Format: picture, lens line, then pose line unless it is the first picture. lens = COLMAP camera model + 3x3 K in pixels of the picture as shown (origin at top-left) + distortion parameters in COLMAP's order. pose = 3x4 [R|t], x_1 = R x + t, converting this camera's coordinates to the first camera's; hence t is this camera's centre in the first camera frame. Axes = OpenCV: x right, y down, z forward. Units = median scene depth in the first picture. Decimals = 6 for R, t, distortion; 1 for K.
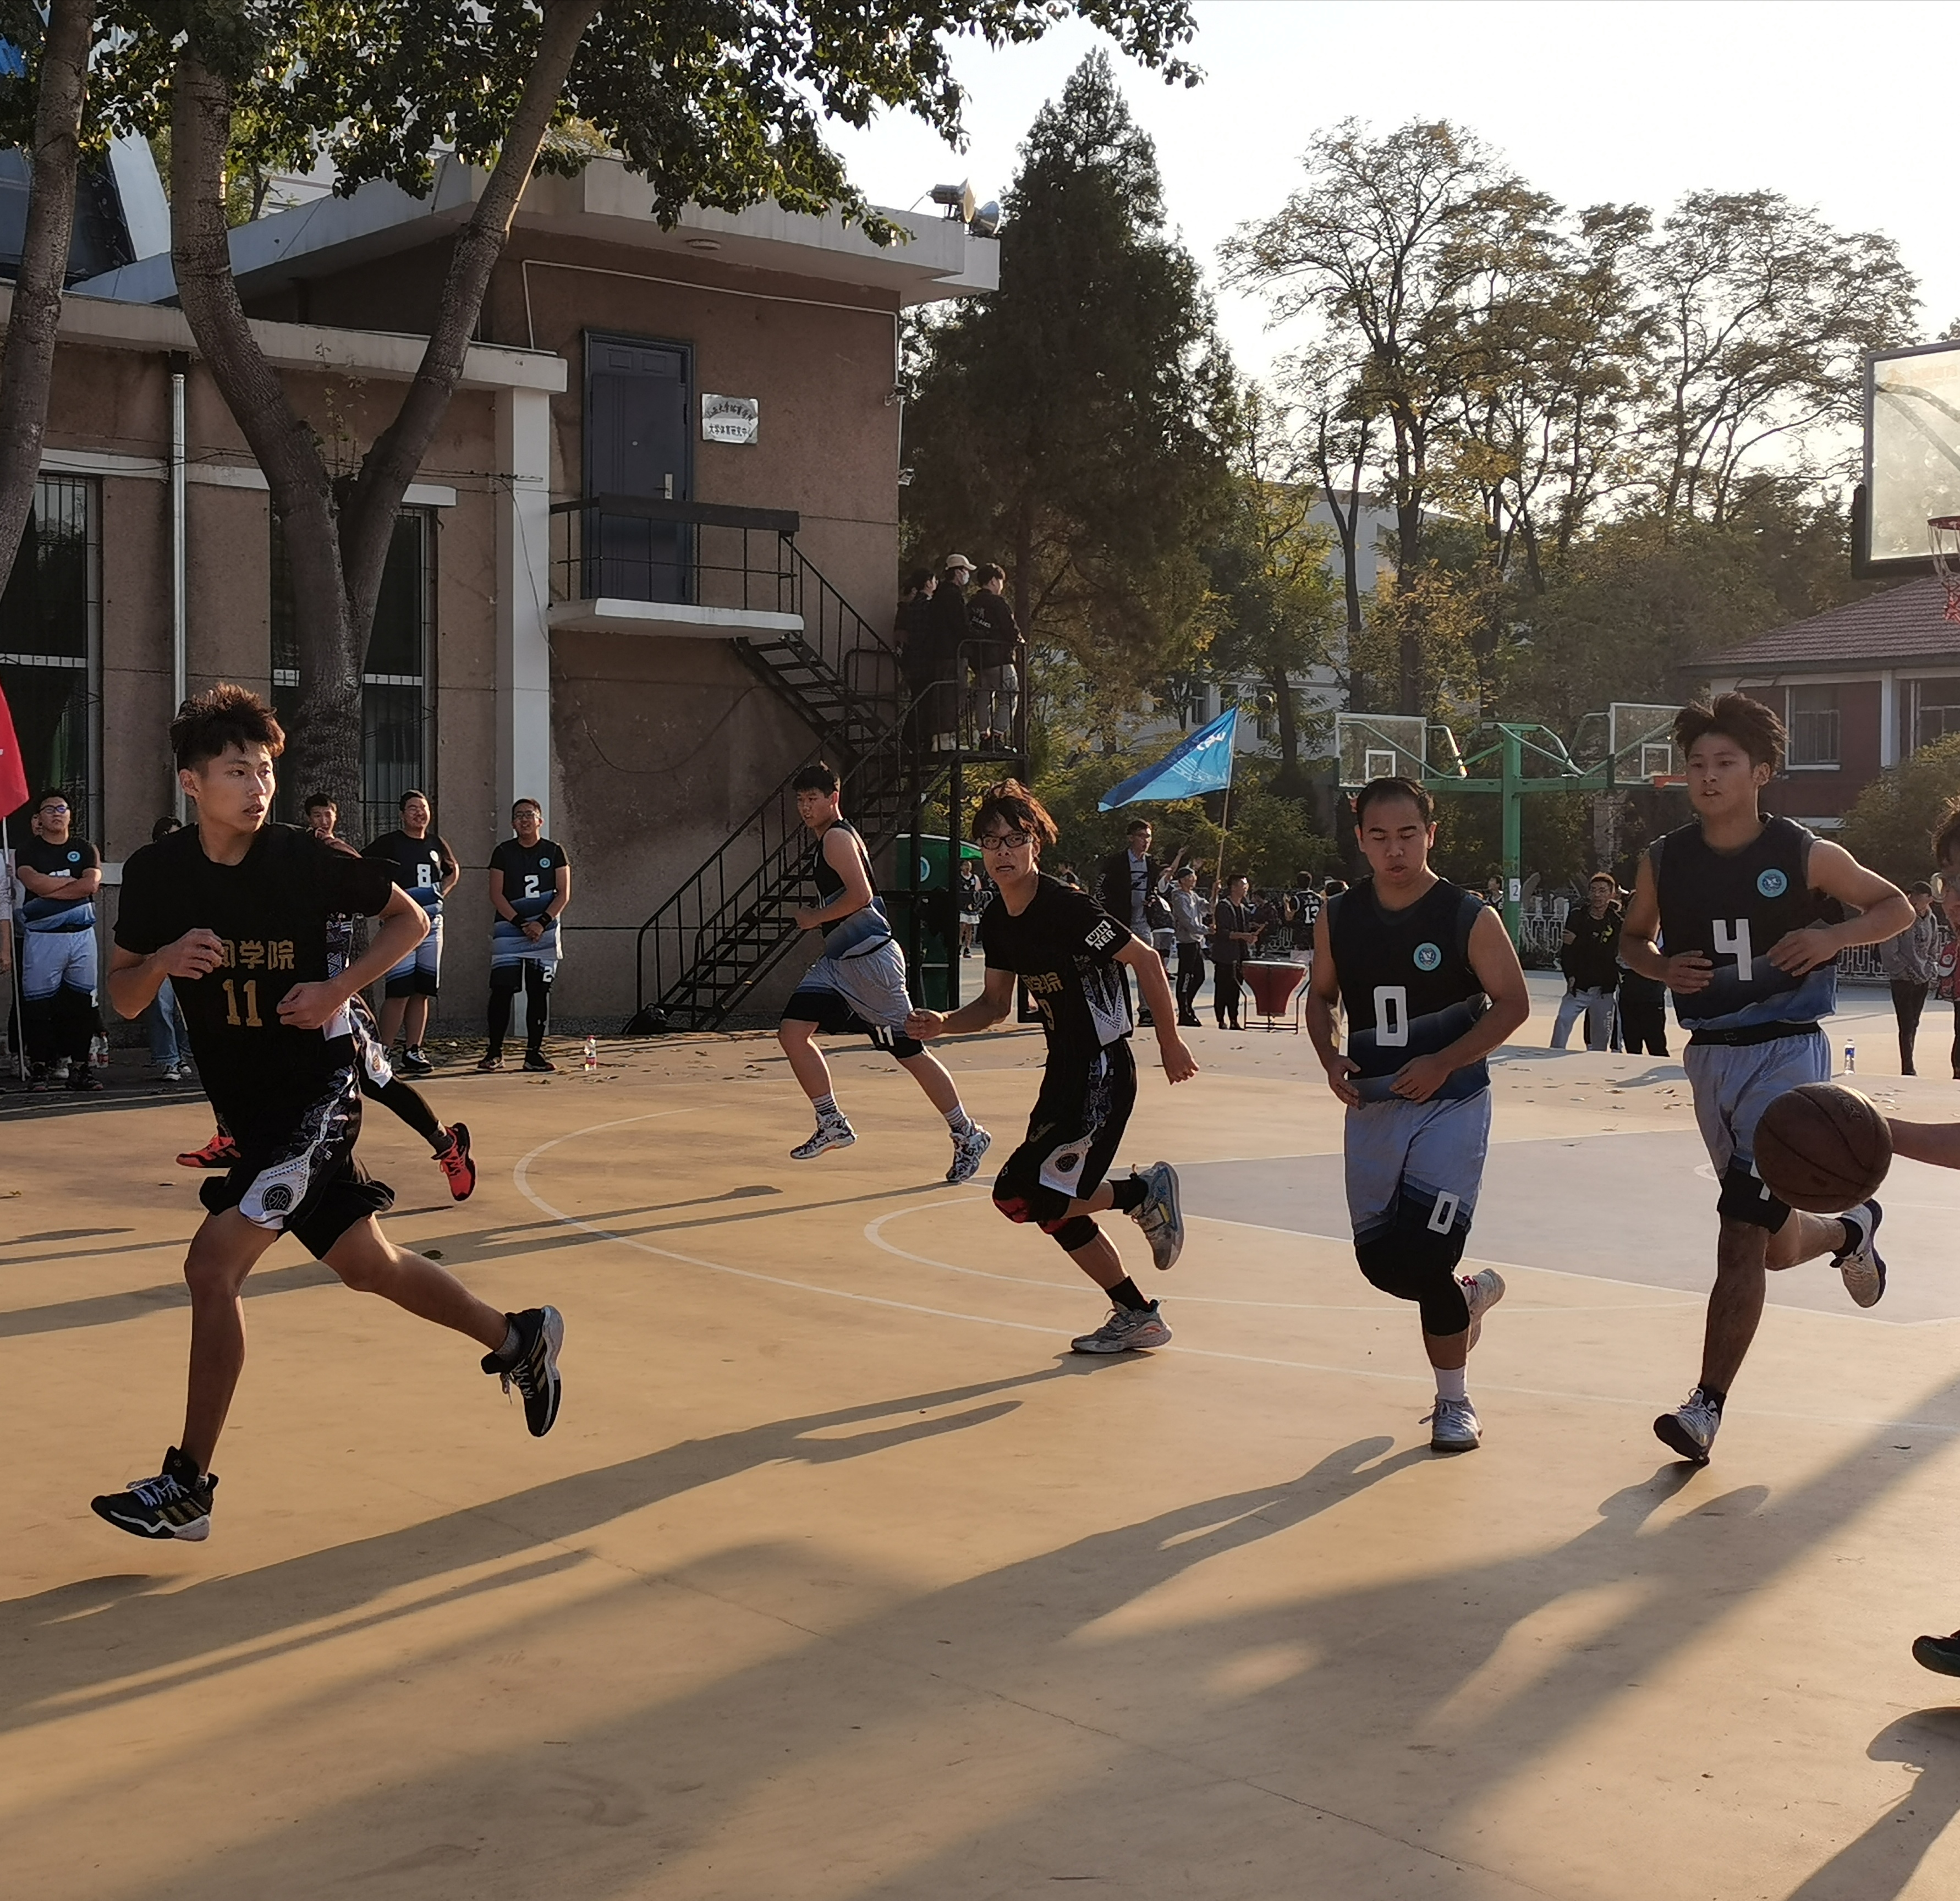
lens RADIAL K [[2692.4, 0, 980.0], [0, 2692.4, 950.5], [0, 0, 1]] dist [0.002285, 0.067961]
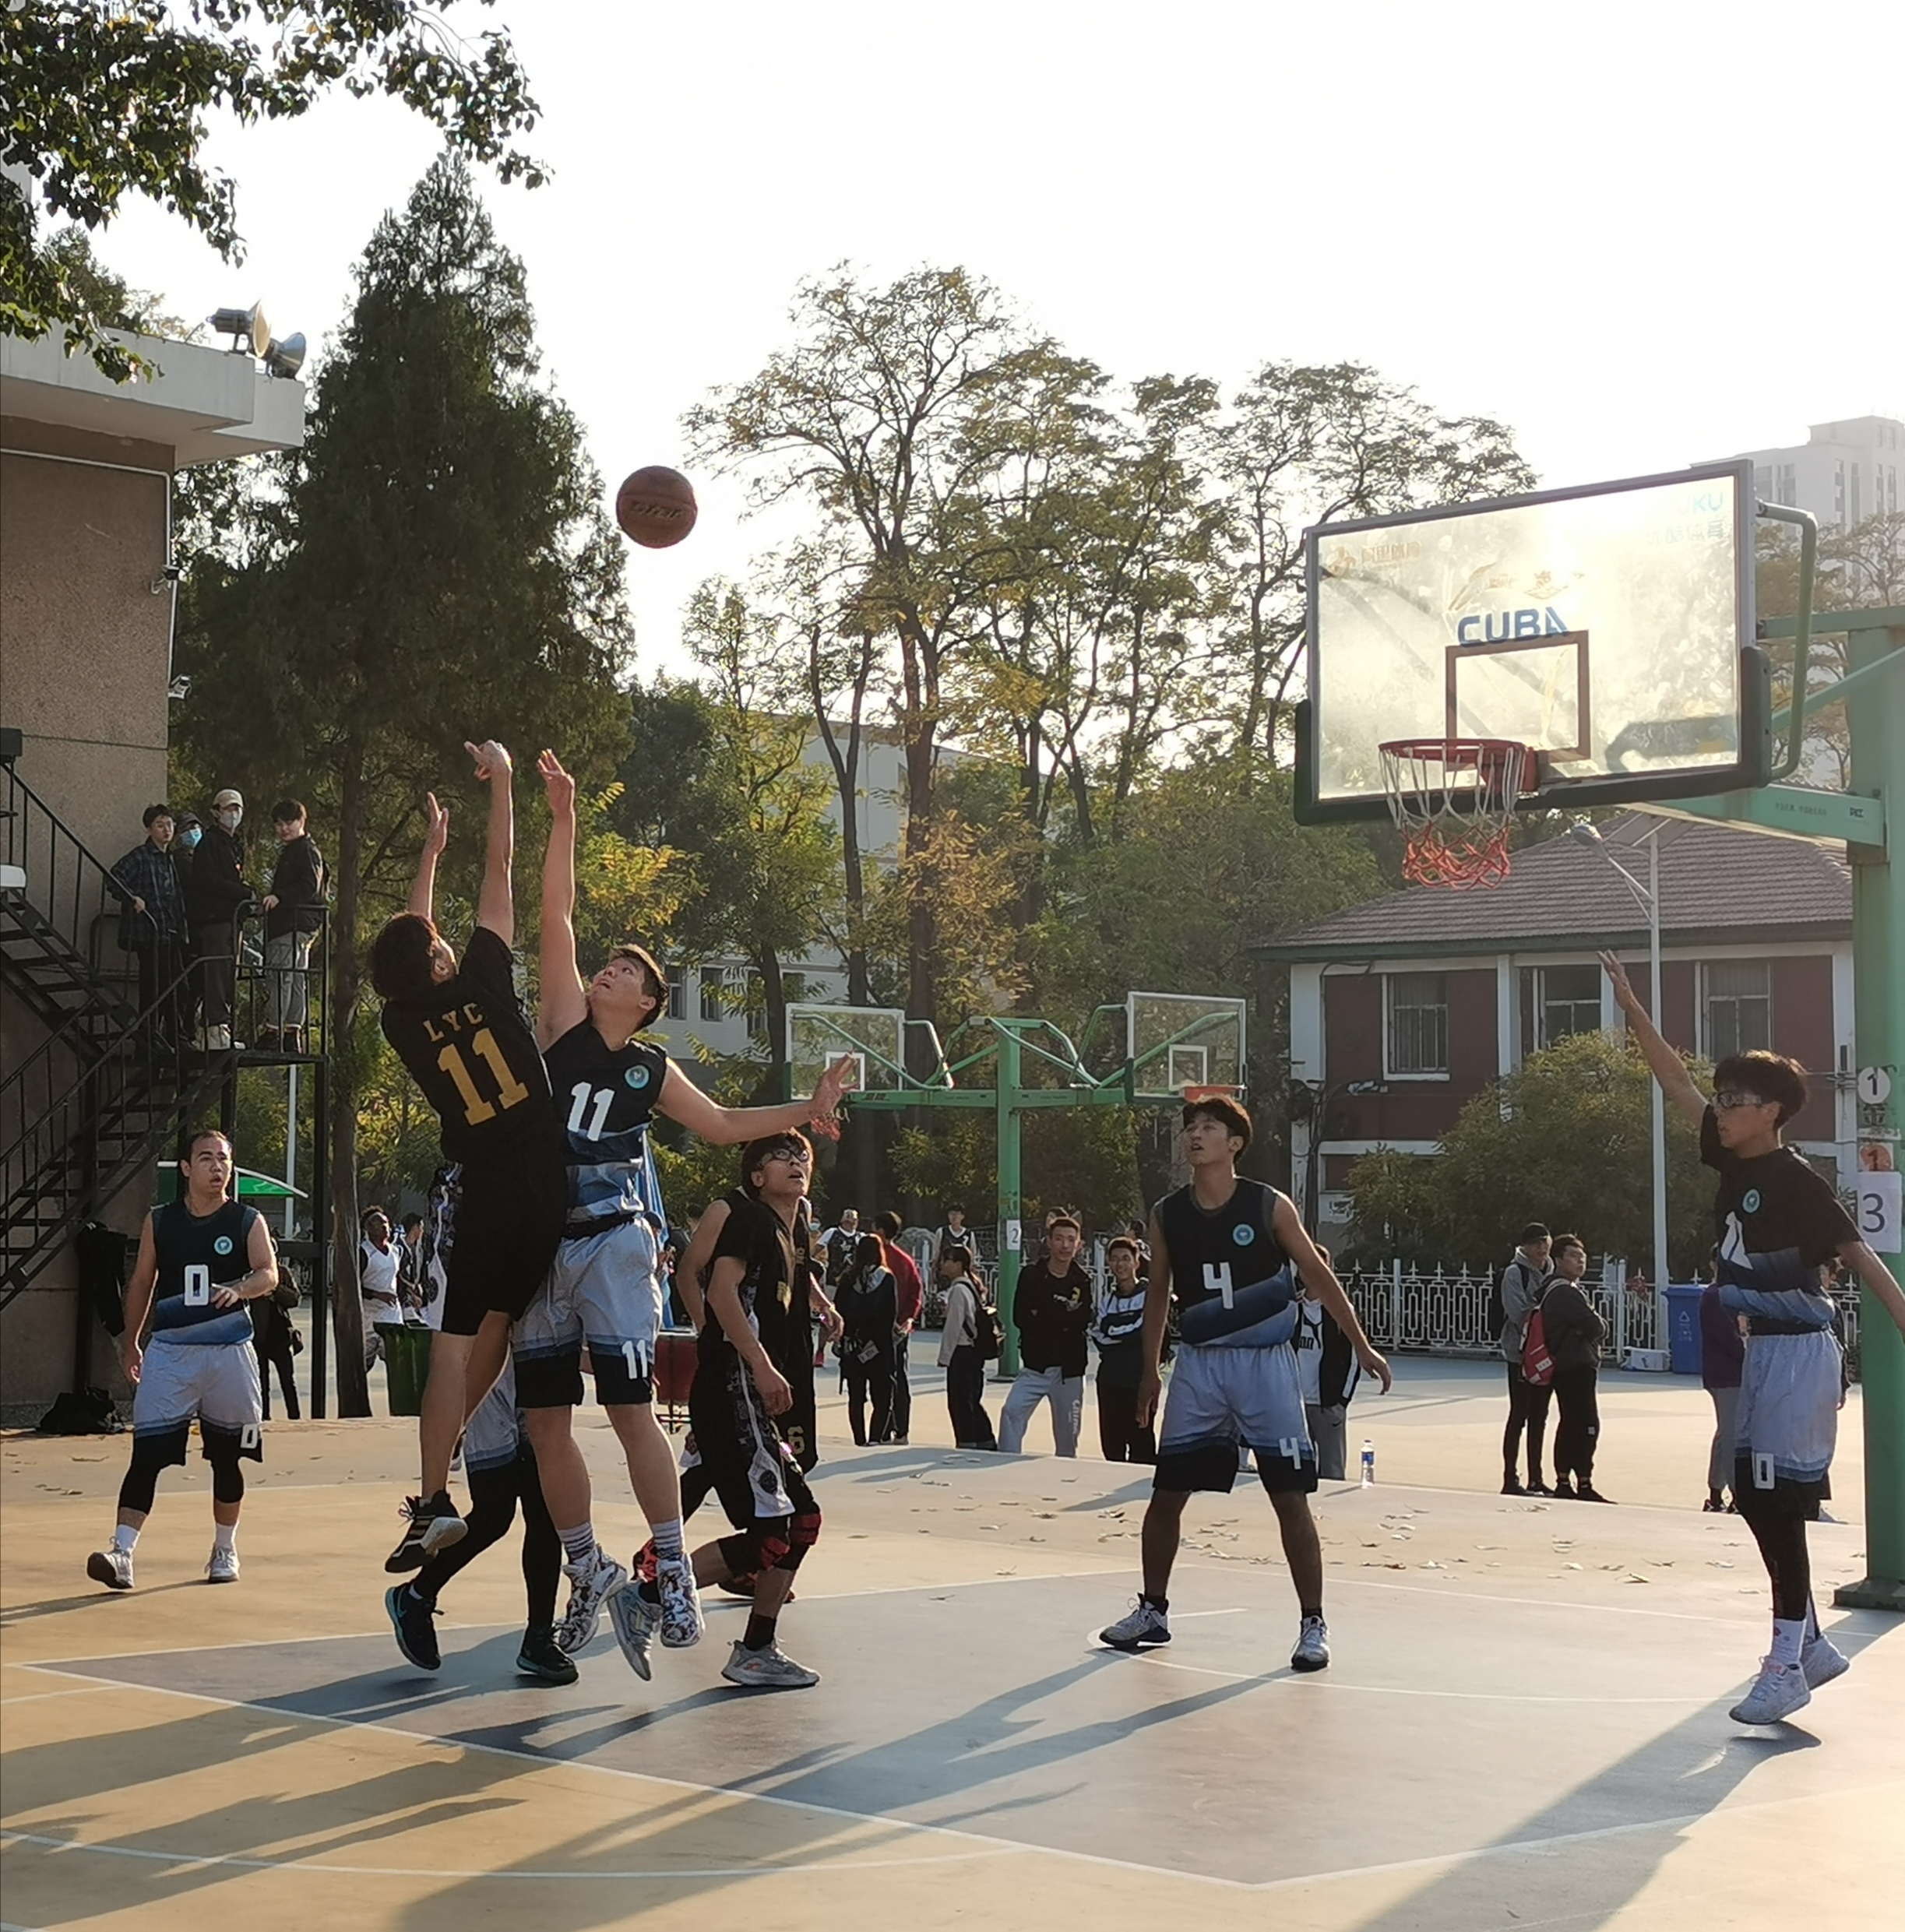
lens RADIAL K [[3227.9, 0, 952.5], [0, 3227.9, 966.0], [0, 0, 1]] dist [0.024839, -0.233965]
pose [[0.995449, 0.006747, 0.095054, 0.080458], [0.002891, 0.994892, -0.100900, -0.005200], [-0.095250, 0.100715, 0.990345, 0.073604]]
